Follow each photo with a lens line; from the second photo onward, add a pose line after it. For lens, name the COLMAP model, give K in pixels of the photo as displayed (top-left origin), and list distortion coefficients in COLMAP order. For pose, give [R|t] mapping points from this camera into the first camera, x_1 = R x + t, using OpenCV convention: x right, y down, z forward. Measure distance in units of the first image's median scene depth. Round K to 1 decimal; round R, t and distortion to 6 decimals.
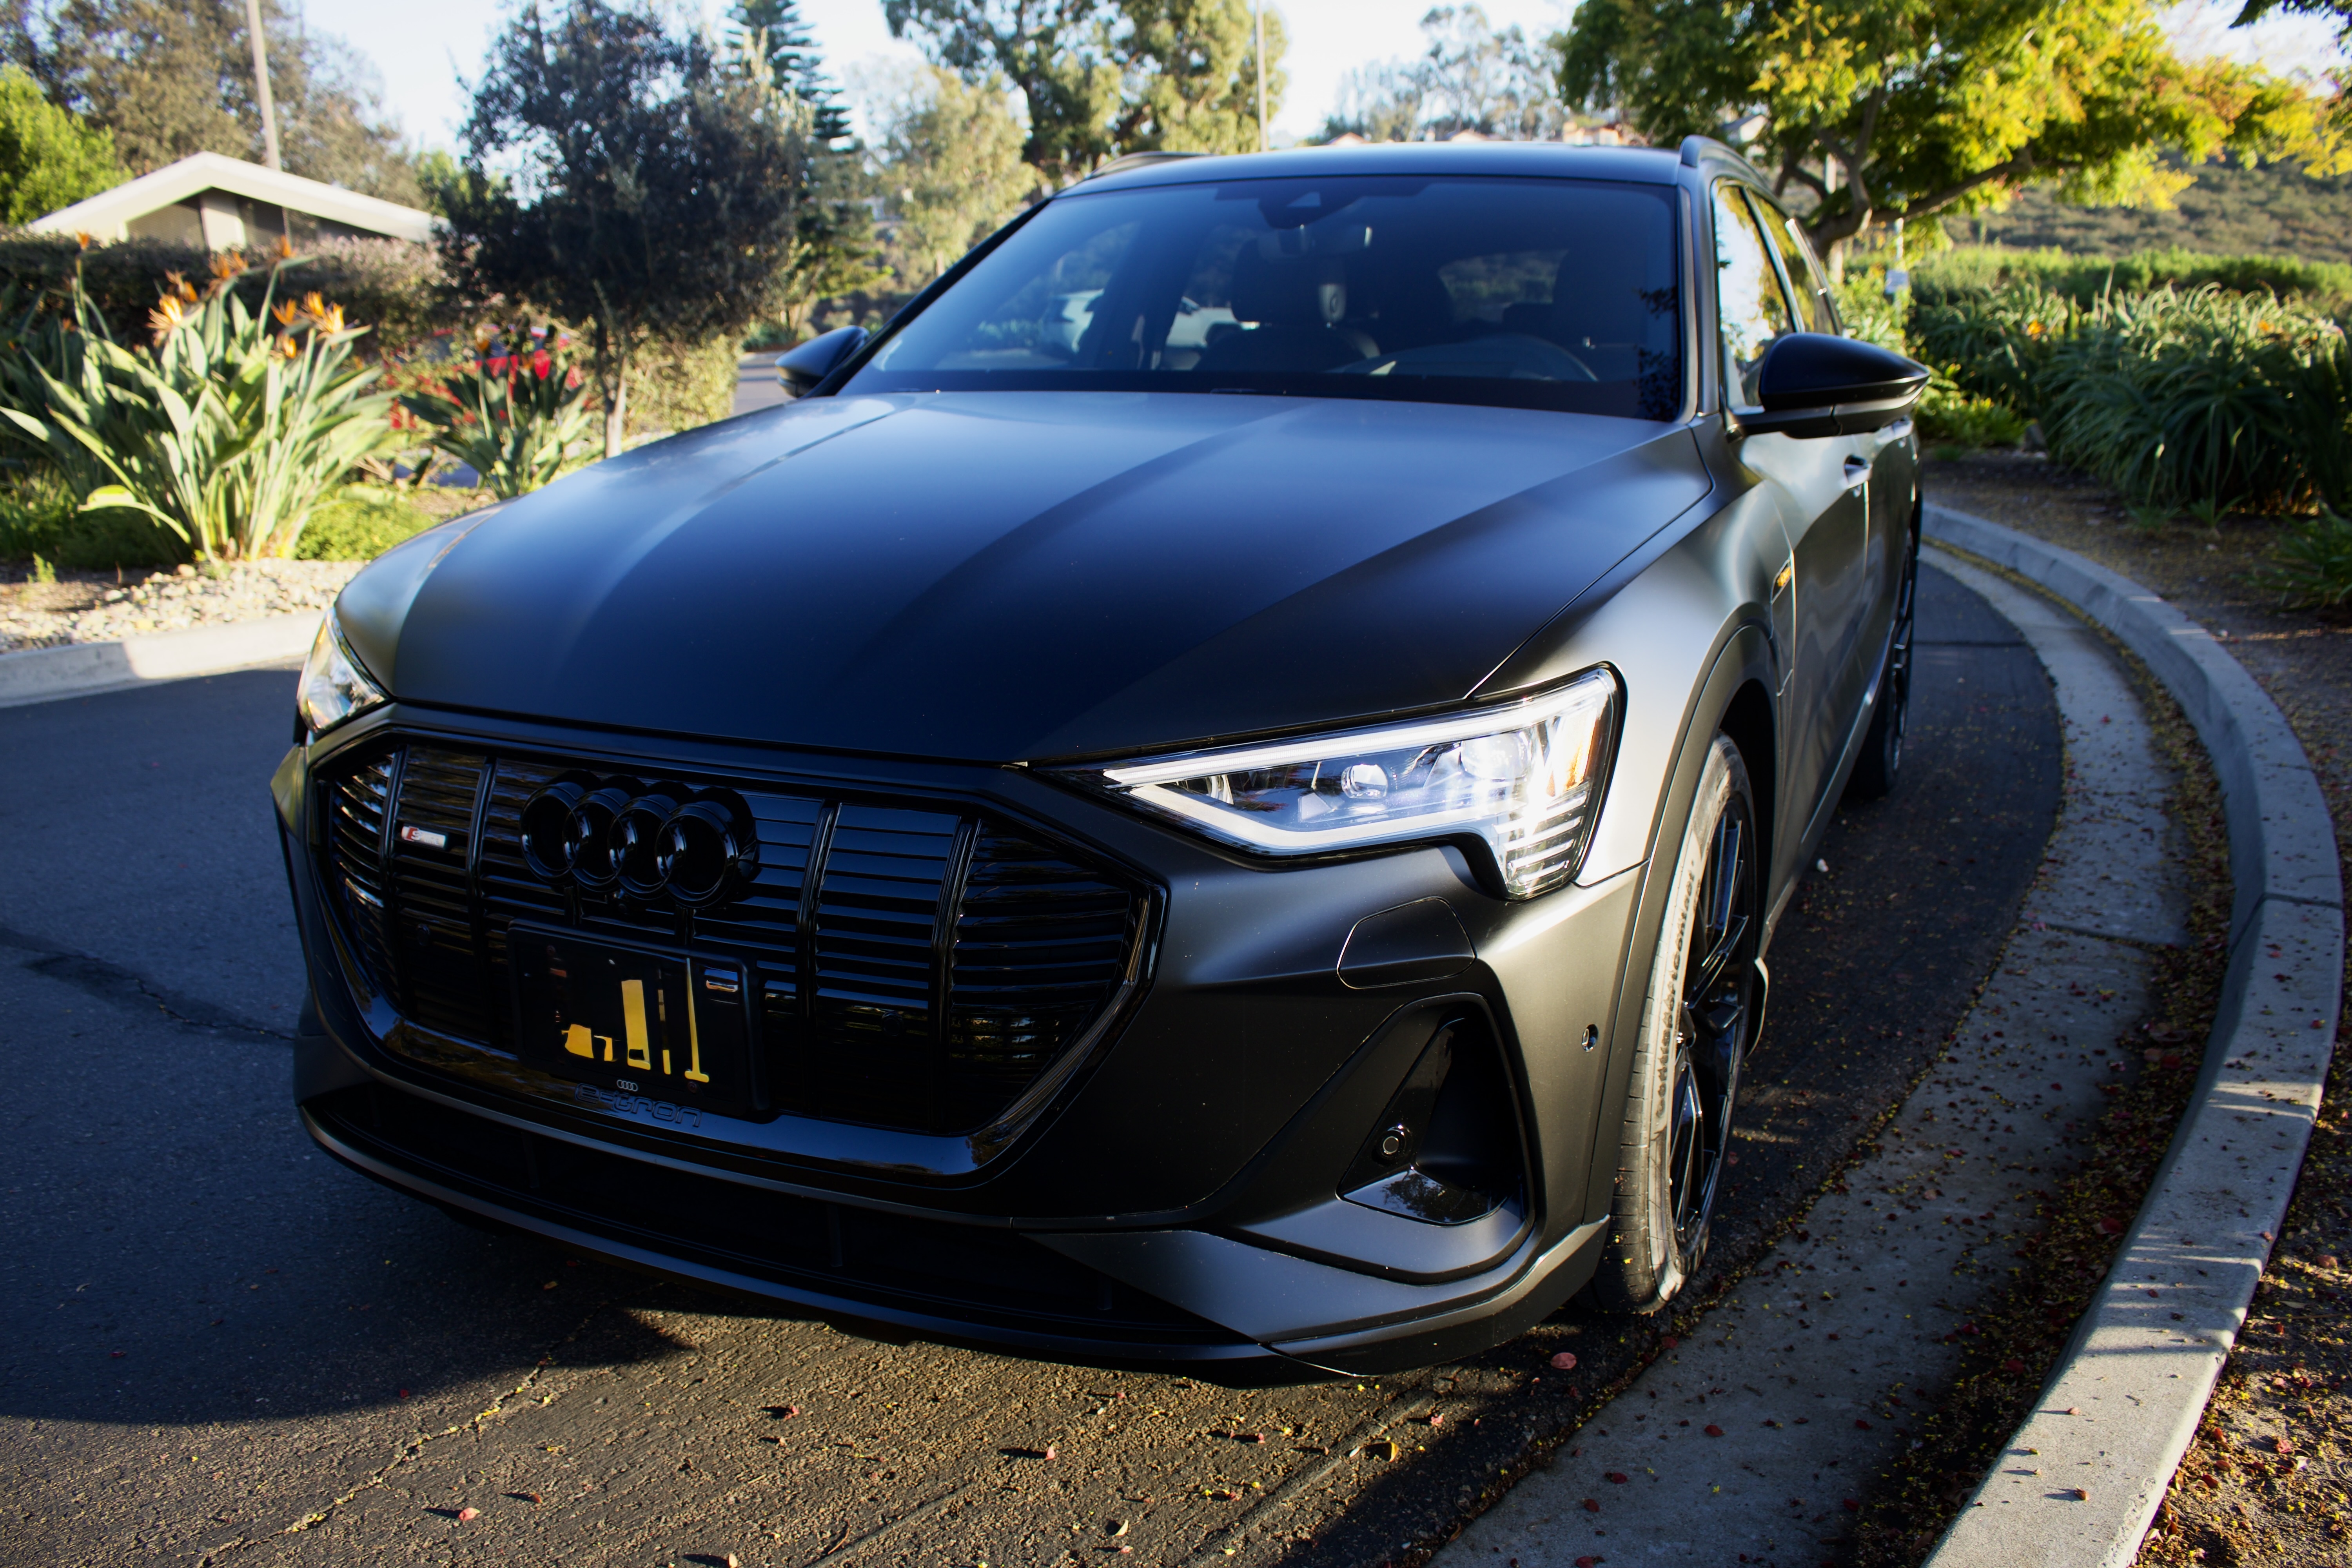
lens RADIAL K [[1949.4, 0, 1175.6], [0, 1949.4, 768.5], [0, 0, 1]] dist [-0.159493, 0.128232]
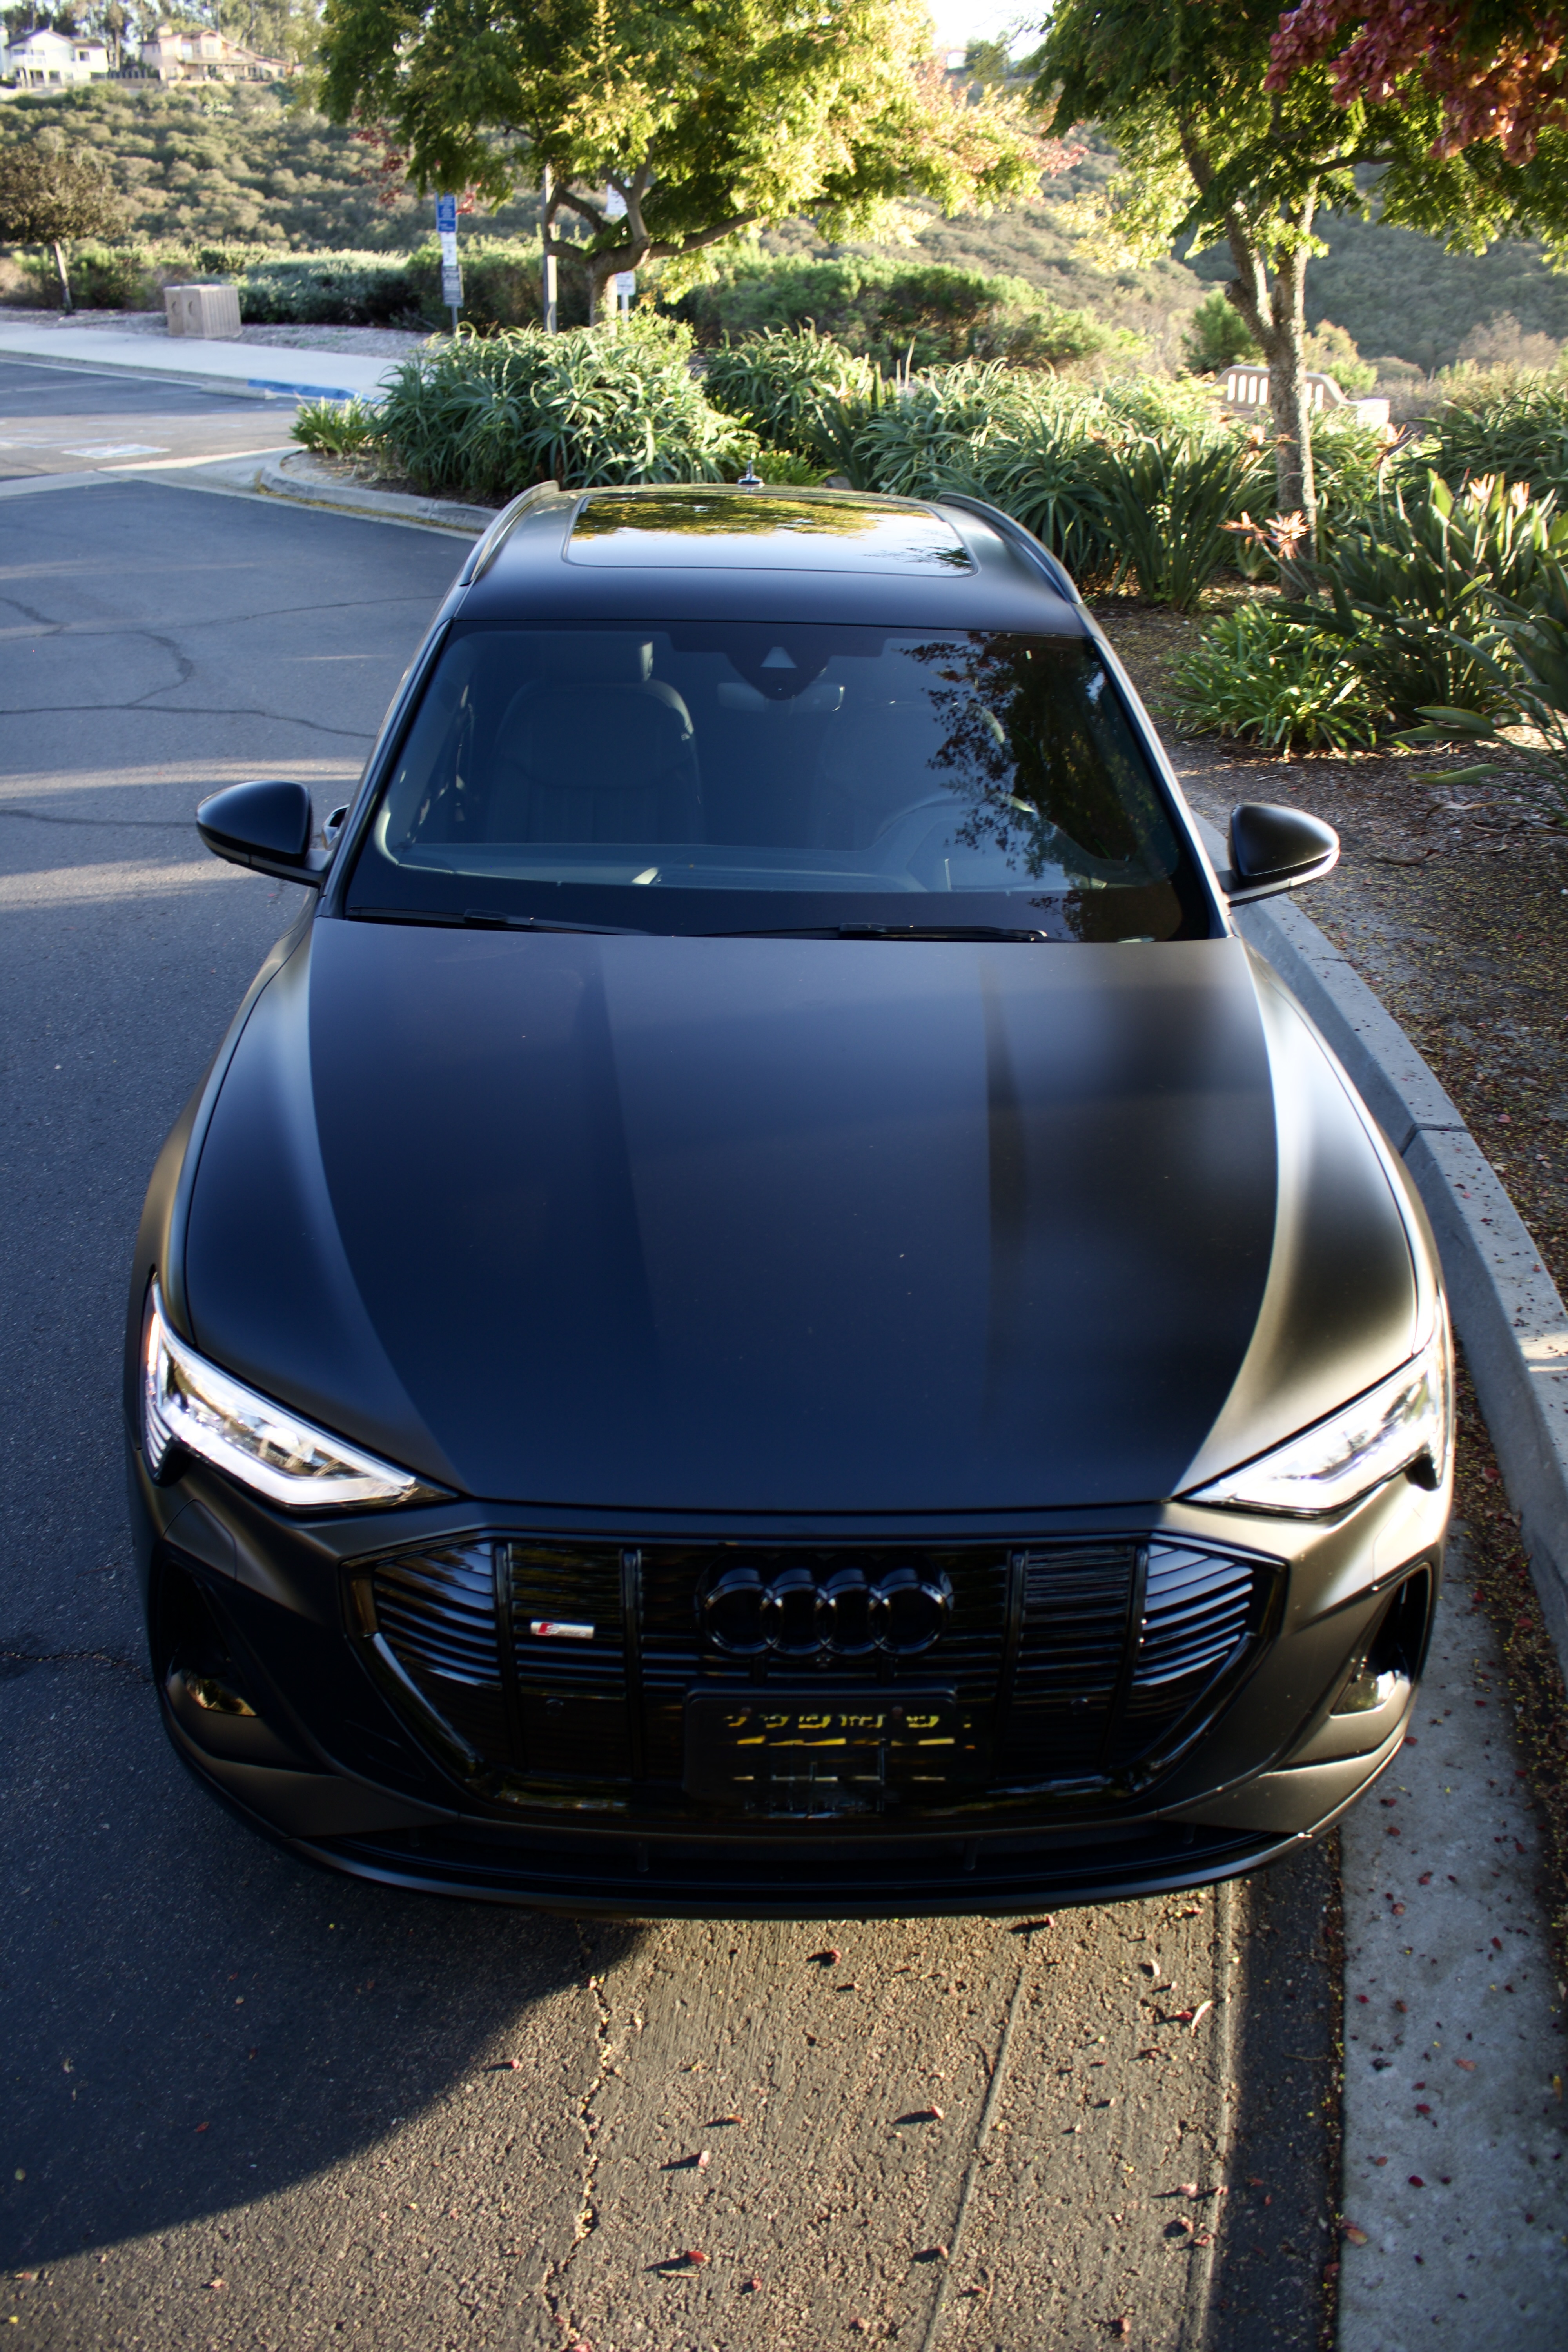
lens RADIAL K [[1949.4, 0, 784.0], [0, 1949.4, 1176.0], [0, 0, 1]] dist [-0.159493, 0.128232]
pose [[0.885287, -0.169788, 0.432942, -0.590203], [0.067365, 0.967969, 0.241863, -0.379143], [-0.460140, -0.184953, 0.868368, 0.061598]]
